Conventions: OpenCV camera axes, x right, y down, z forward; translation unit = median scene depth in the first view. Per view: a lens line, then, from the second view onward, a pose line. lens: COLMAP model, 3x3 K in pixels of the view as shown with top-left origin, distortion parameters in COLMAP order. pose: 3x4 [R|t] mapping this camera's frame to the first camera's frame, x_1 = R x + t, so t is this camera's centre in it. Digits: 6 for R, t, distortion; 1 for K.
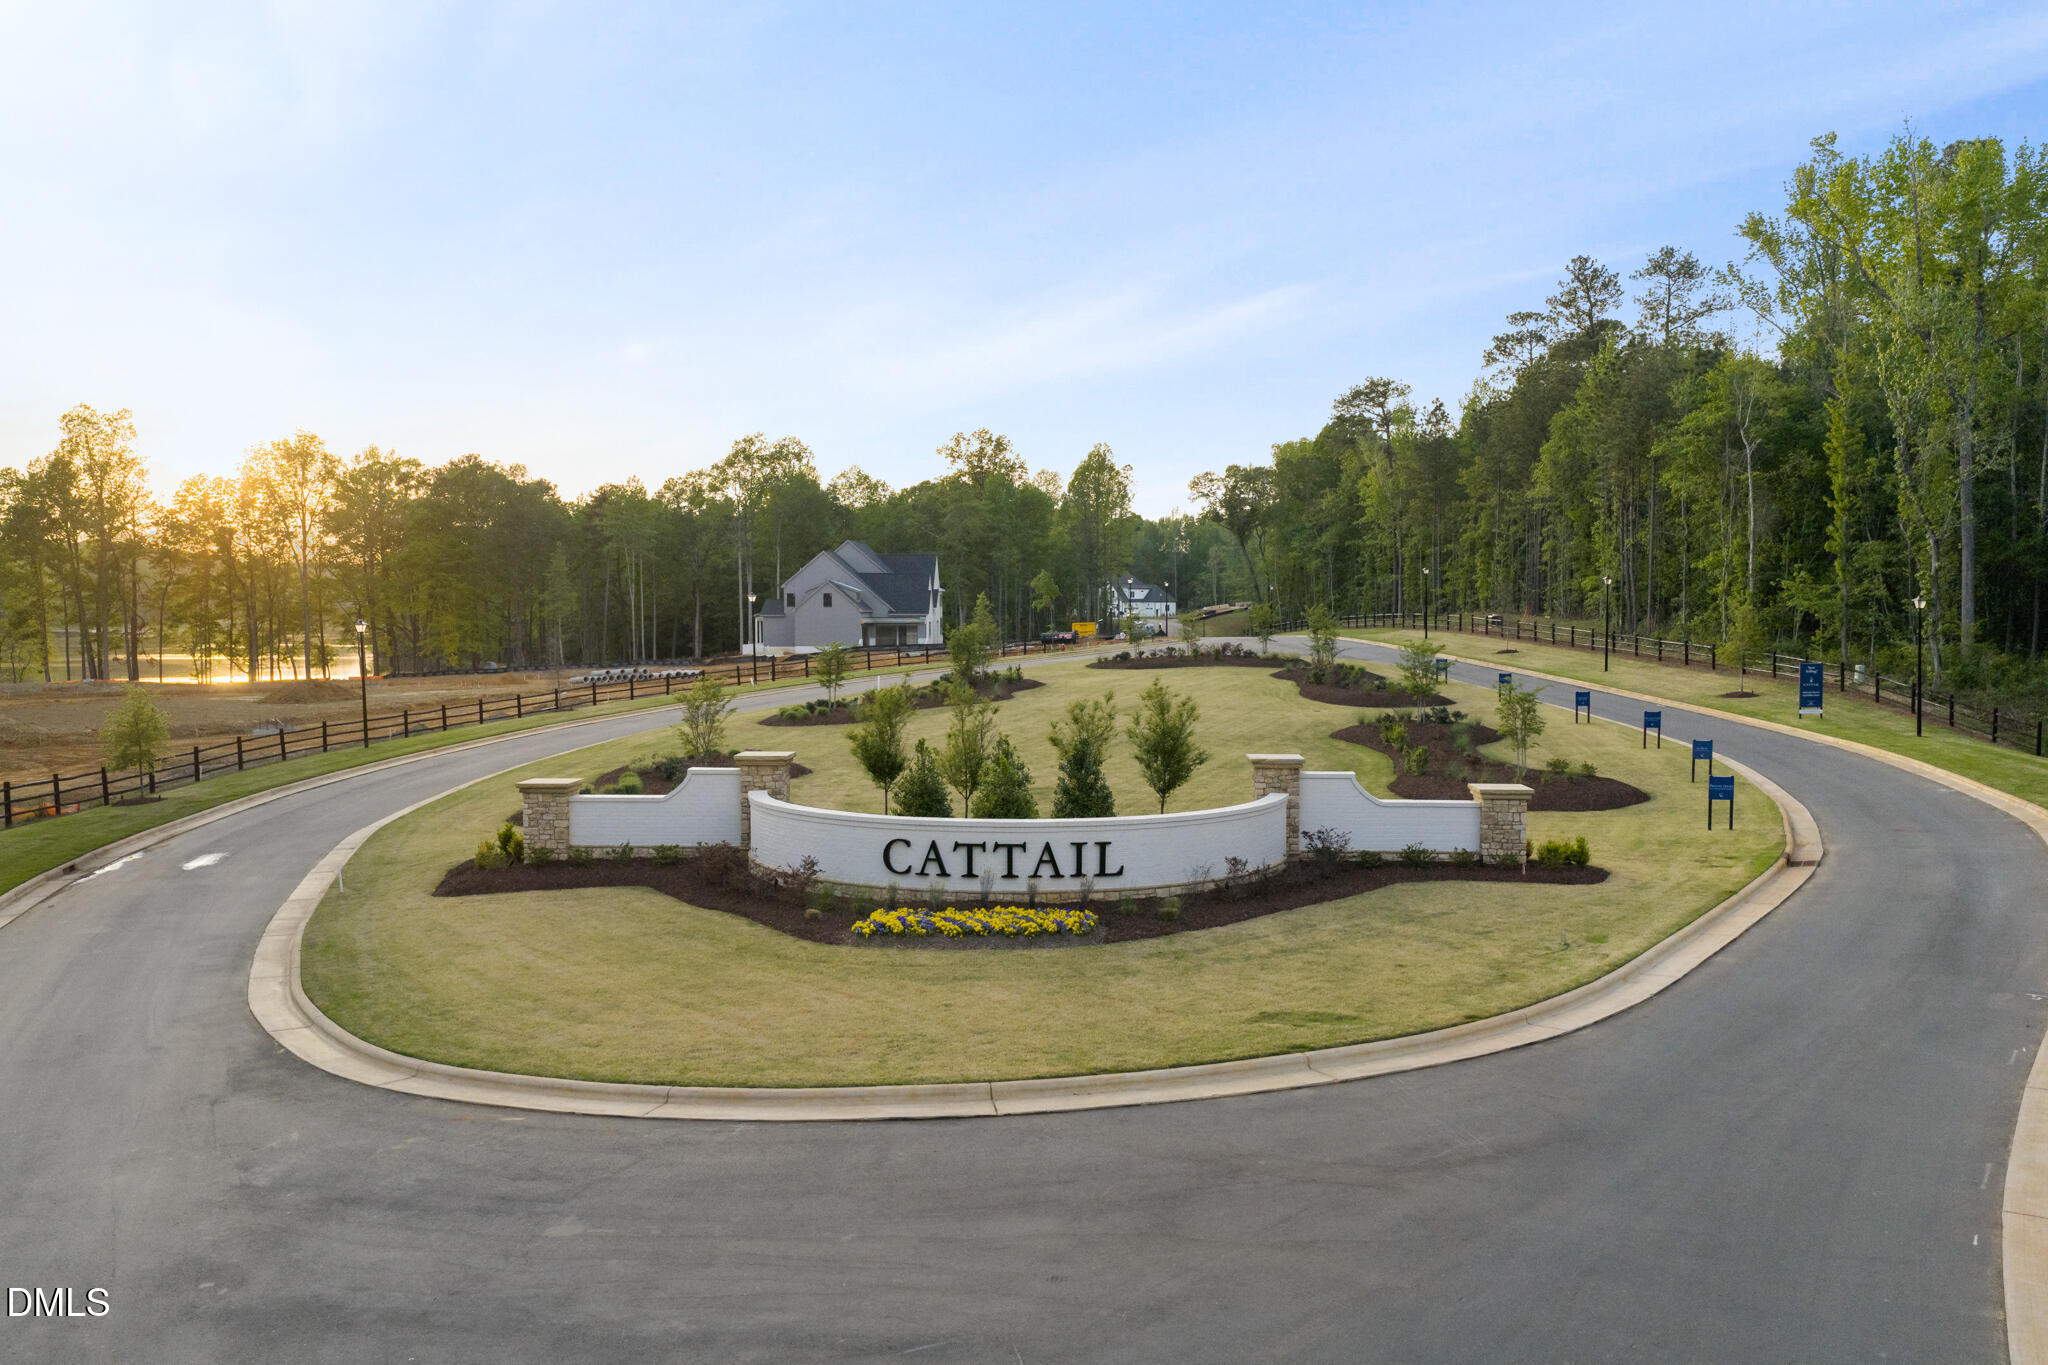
lens RADIAL K [[1700.6, 0, 1024.0], [0, 1700.6, 682.5], [0, 0, 1]] dist [-0.002842, -0.007257]
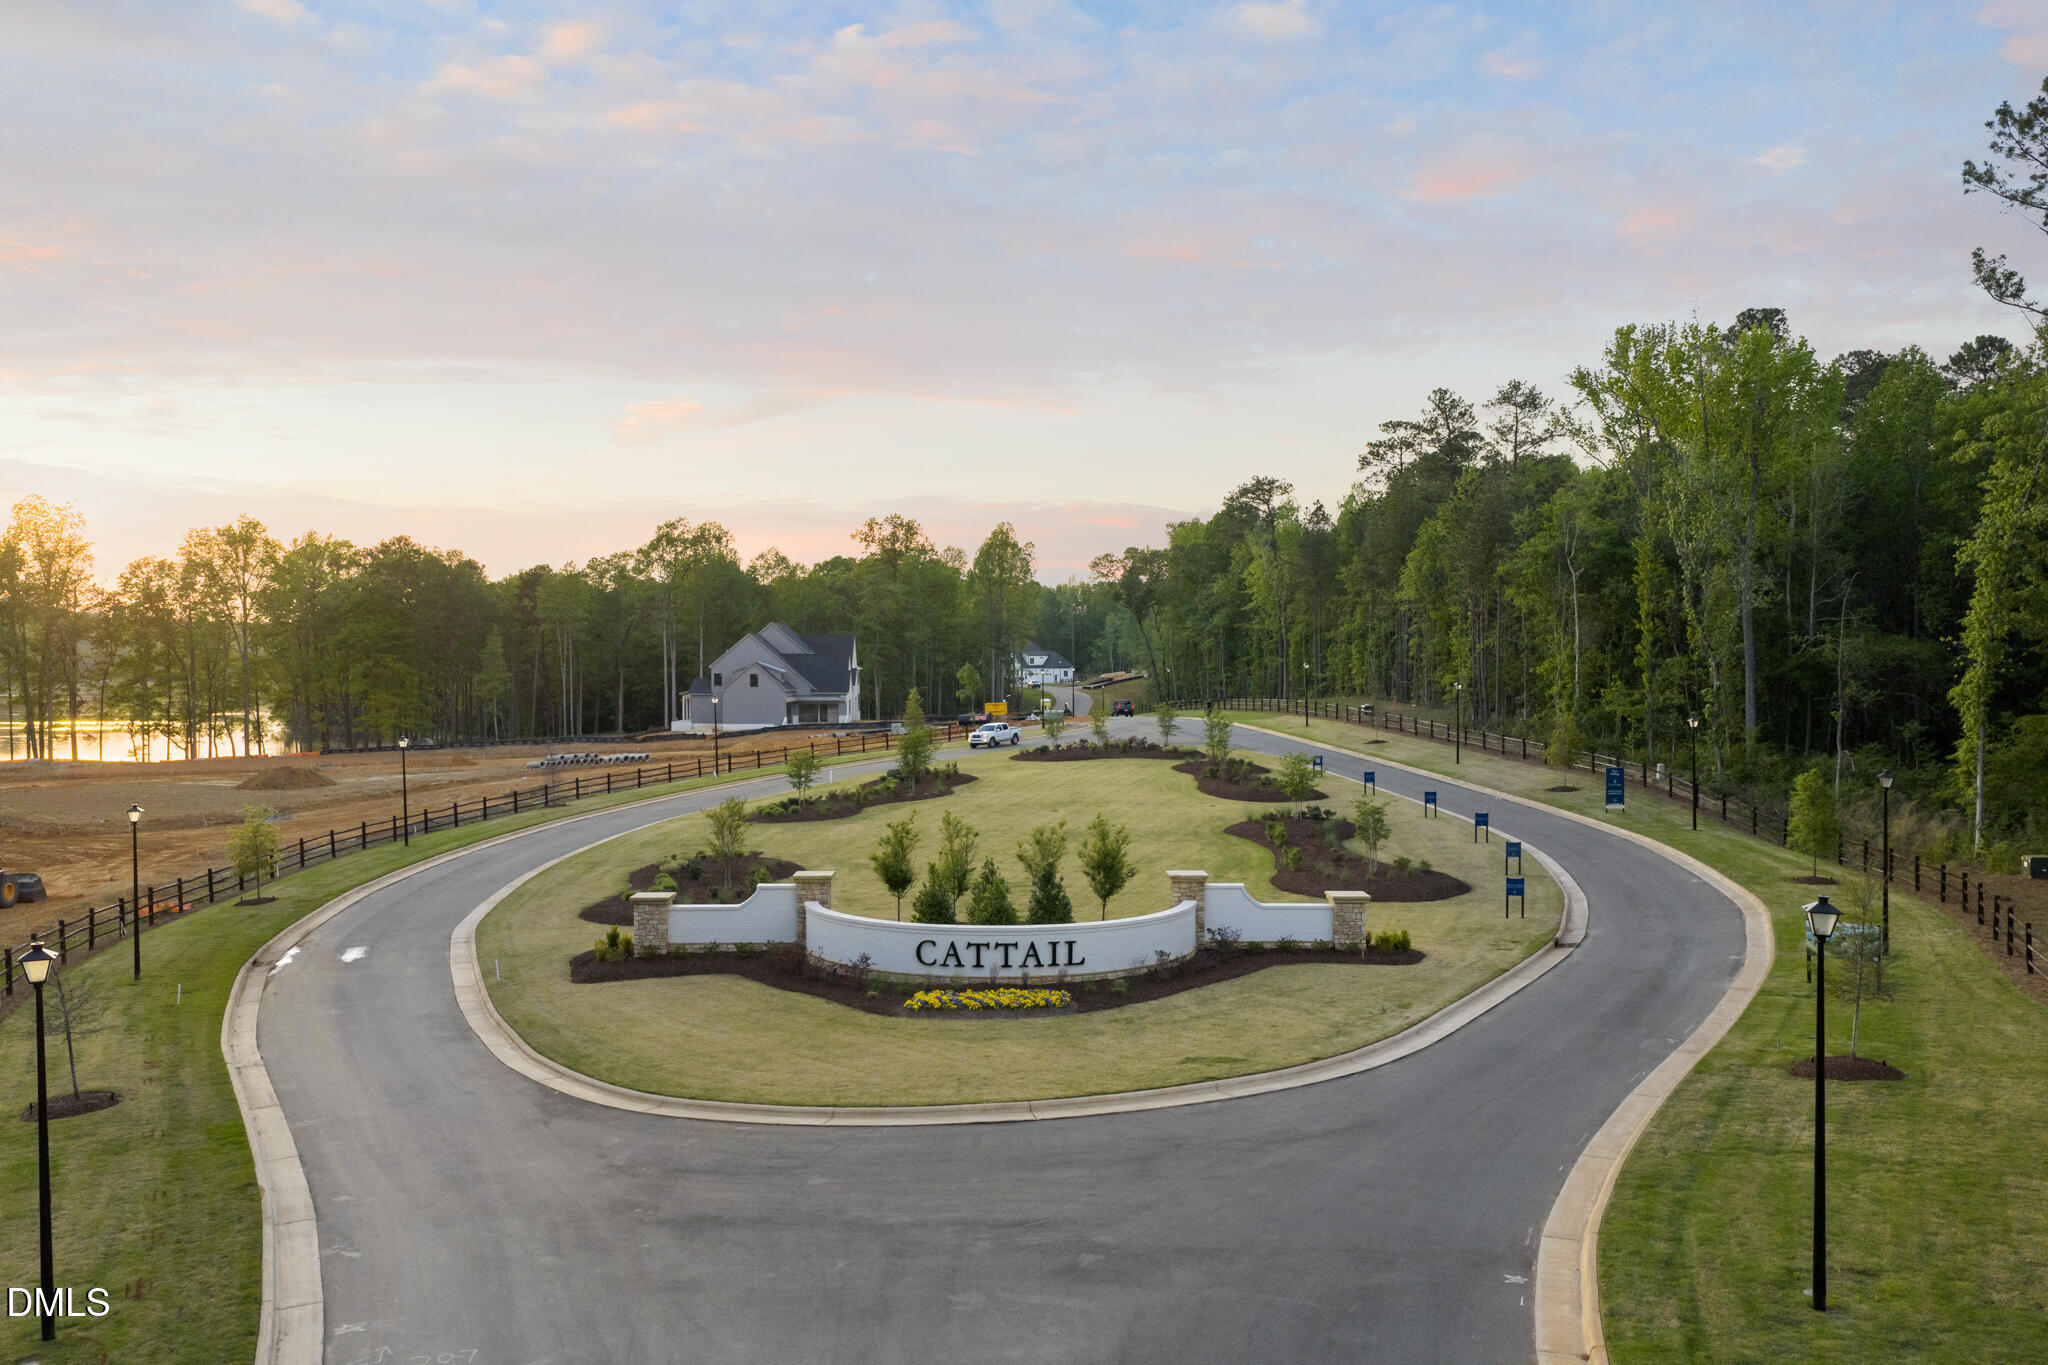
lens RADIAL K [[1748.0, 0, 1024.0], [0, 1748.0, 682.5], [0, 0, 1]] dist [0.002341, -0.006634]
pose [[0.997799, -0.001121, 0.066304, -0.039896], [0.002825, 0.999668, -0.025621, -0.038339], [-0.066253, 0.025752, 0.997470, -0.209706]]
